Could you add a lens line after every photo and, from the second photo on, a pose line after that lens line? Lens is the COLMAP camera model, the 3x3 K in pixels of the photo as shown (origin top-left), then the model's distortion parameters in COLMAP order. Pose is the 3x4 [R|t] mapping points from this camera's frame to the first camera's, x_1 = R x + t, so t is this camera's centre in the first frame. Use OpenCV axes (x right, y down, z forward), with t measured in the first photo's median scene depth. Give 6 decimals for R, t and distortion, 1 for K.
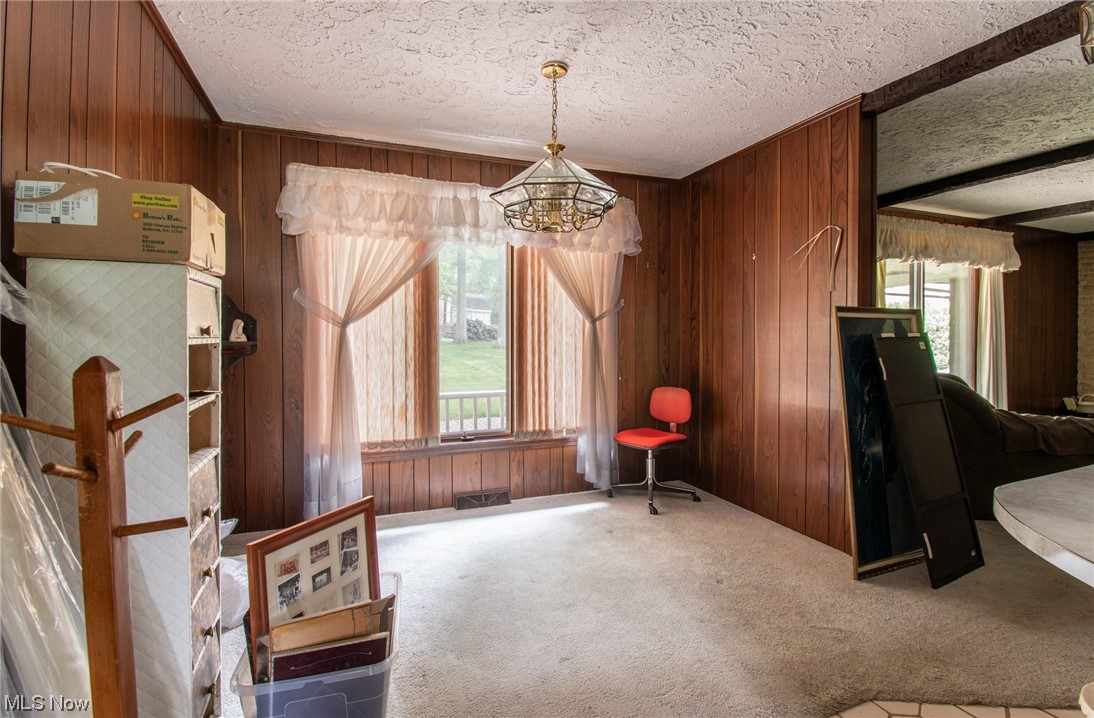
lens RADIAL K [[549.4, 0, 548.2], [0, 549.4, 341.1], [0, 0, 1]] dist [-0.000200, -0.021027]
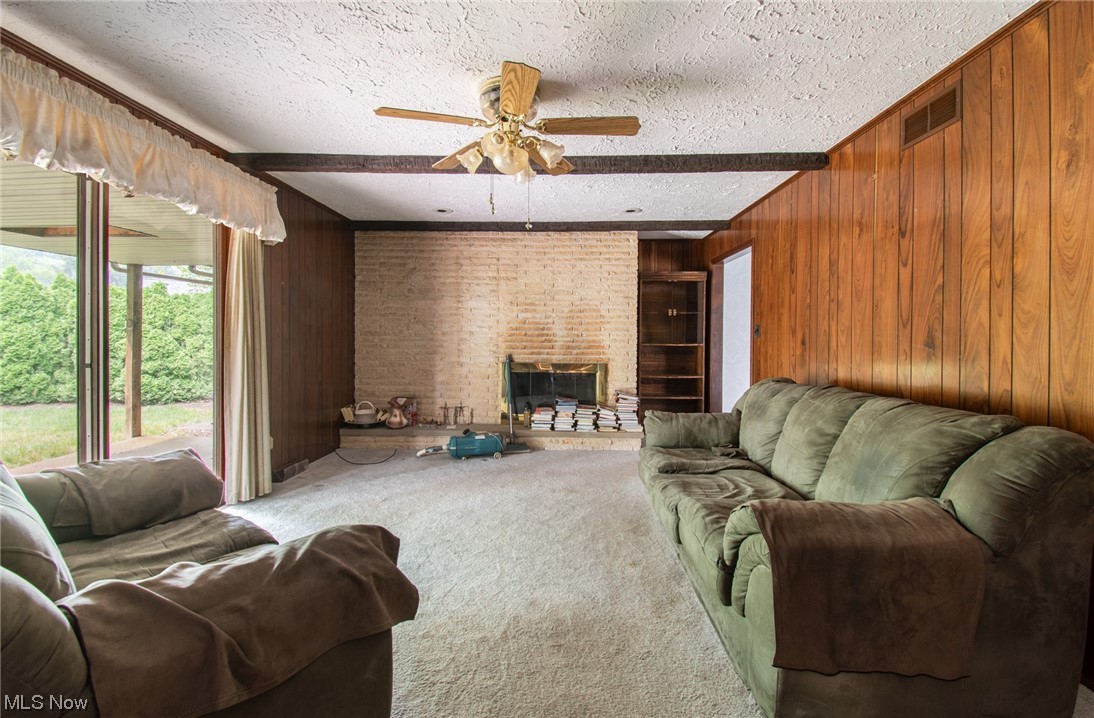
lens RADIAL K [[549.4, 0, 548.2], [0, 549.4, 341.1], [0, 0, 1]] dist [-0.000200, -0.021027]
pose [[0.448486, -0.004069, 0.893781, 0.343200], [0.005754, 0.999982, 0.001666, -0.001460], [-0.893771, 0.004395, 0.448501, 0.333295]]
